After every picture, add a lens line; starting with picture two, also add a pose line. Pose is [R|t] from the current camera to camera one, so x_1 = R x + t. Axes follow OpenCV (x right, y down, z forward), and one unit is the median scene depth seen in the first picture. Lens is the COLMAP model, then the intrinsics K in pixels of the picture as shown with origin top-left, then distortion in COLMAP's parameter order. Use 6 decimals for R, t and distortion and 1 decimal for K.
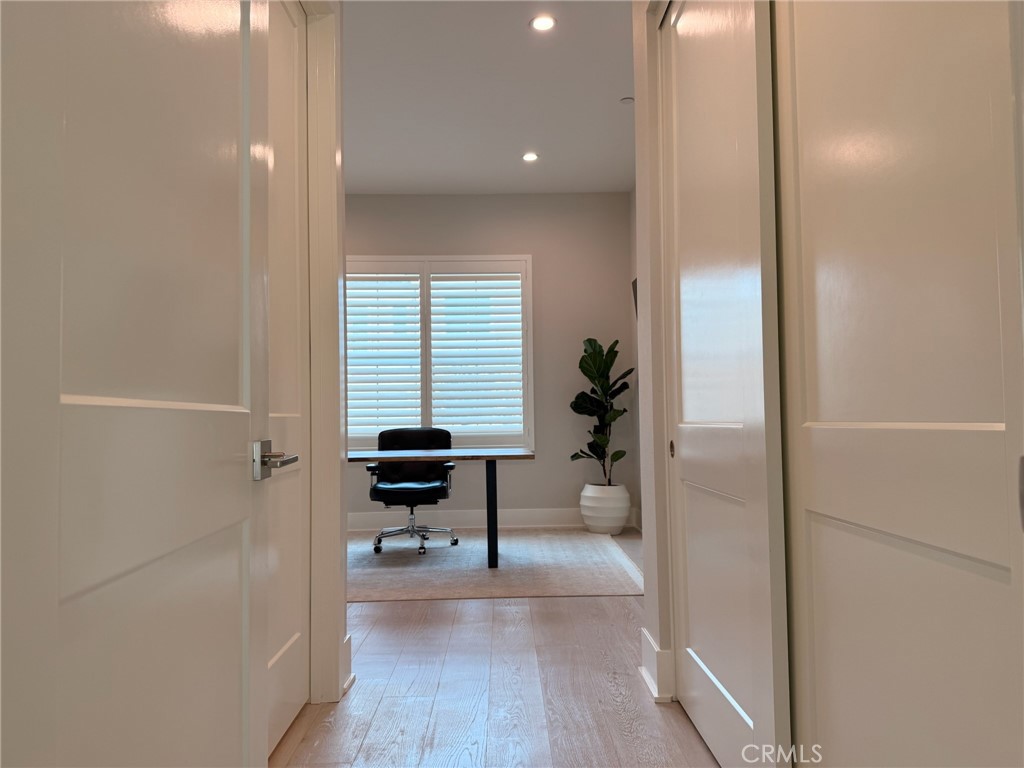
lens RADIAL K [[713.0, 0, 510.0], [0, 713.0, 396.3], [0, 0, 1]] dist [0.037115, -0.002851]
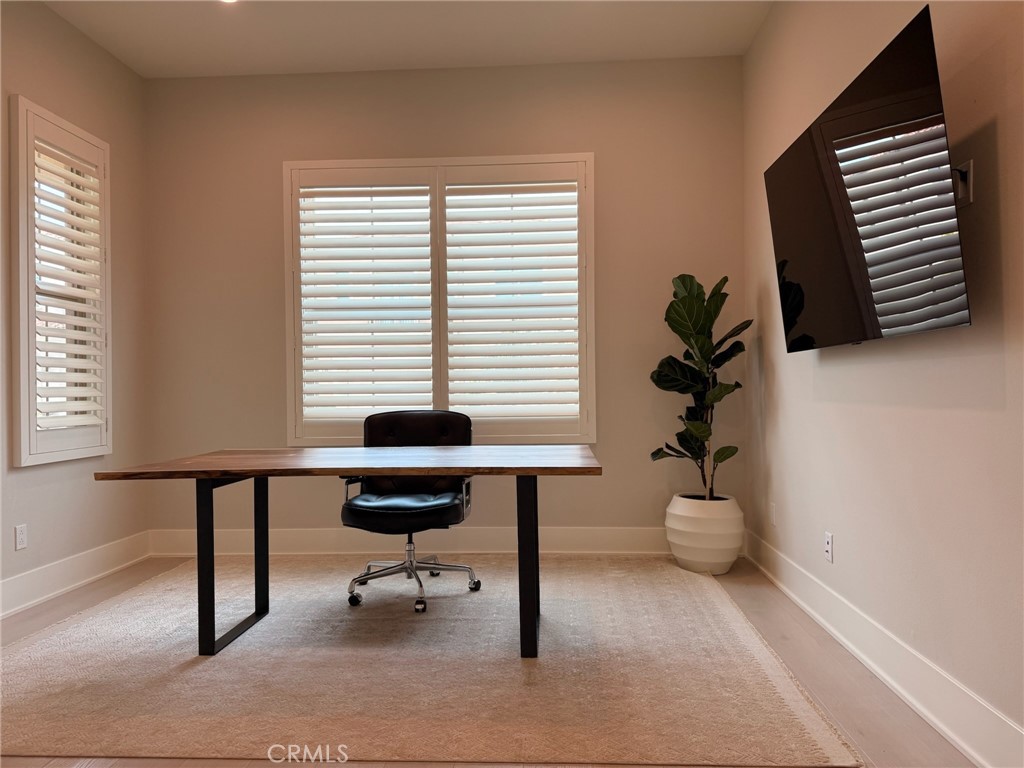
lens RADIAL K [[713.0, 0, 510.0], [0, 713.0, 396.3], [0, 0, 1]] dist [0.037115, -0.002851]
pose [[0.997134, 0.001476, -0.075636, 0.003620], [0.001769, 0.999081, 0.042820, 0.001725], [0.075629, -0.042831, 0.996216, 0.329940]]
